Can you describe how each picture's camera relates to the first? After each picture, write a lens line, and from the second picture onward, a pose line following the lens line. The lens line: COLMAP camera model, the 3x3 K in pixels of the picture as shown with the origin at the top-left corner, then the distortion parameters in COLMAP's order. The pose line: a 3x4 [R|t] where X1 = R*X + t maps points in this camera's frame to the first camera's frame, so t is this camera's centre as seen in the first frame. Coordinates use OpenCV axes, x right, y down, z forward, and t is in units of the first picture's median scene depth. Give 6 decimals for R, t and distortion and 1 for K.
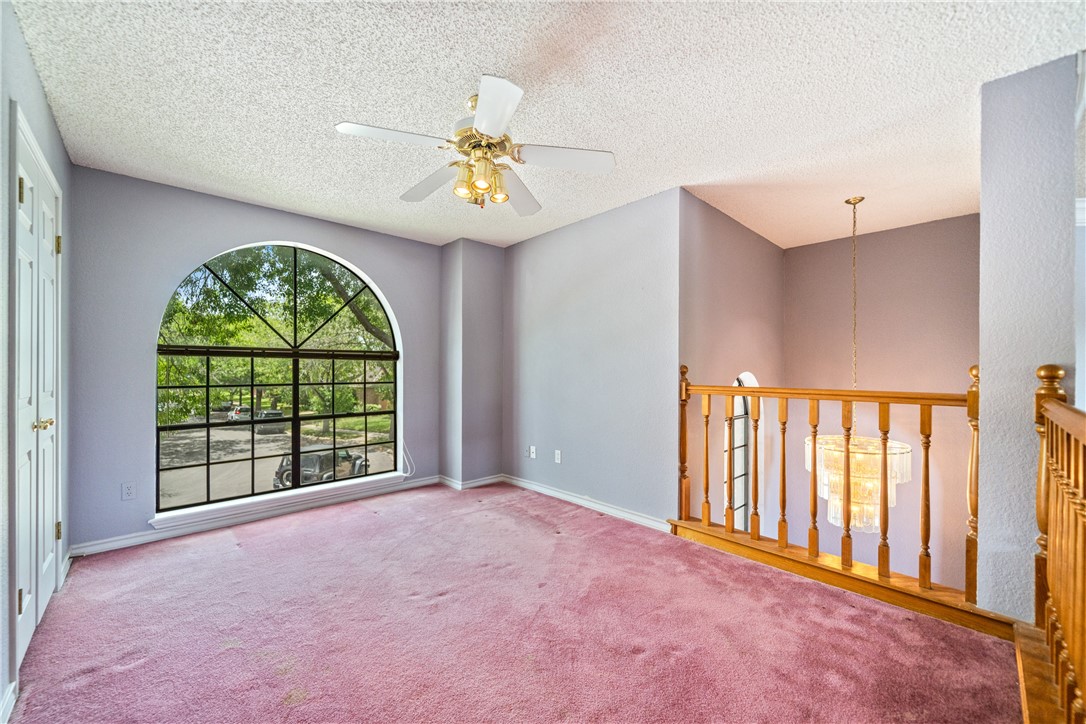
lens RADIAL K [[414.3, 0, 541.8], [0, 414.3, 370.7], [0, 0, 1]] dist [-0.000735, -0.000093]
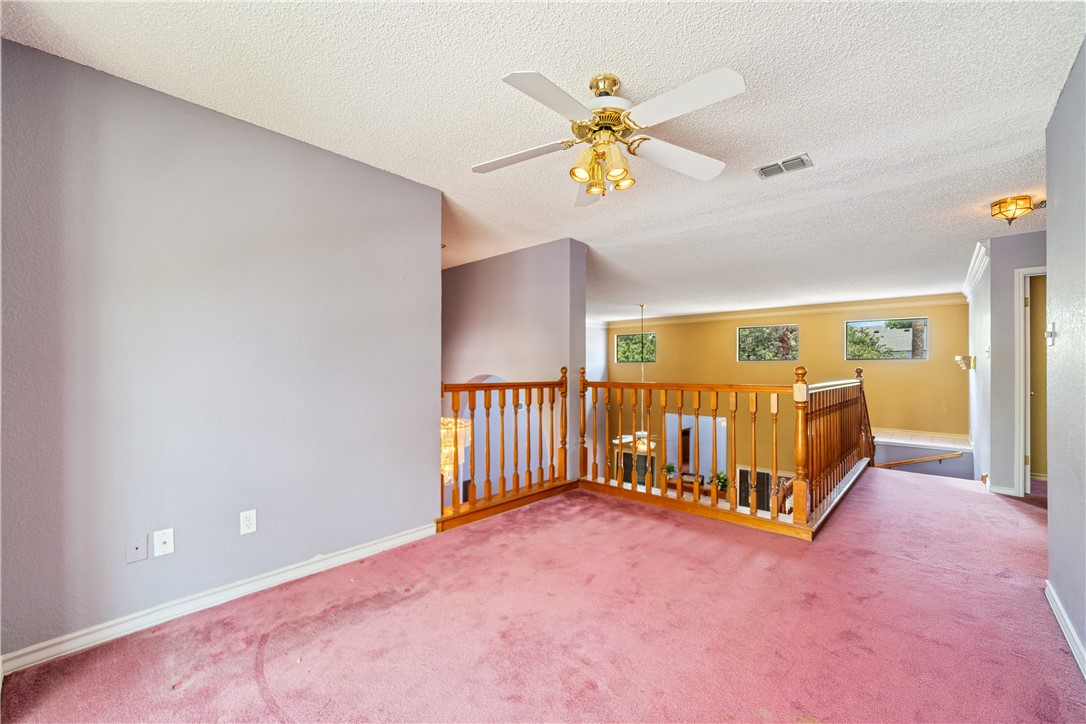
lens RADIAL K [[435.0, 0, 542.9], [0, 435.0, 370.1], [0, 0, 1]] dist [0.001094, 0.000014]
pose [[-0.071243, -0.003863, 0.997452, -0.901159], [0.001948, 0.999990, 0.004012, -0.003293], [-0.997457, 0.002228, -0.071235, 0.988735]]
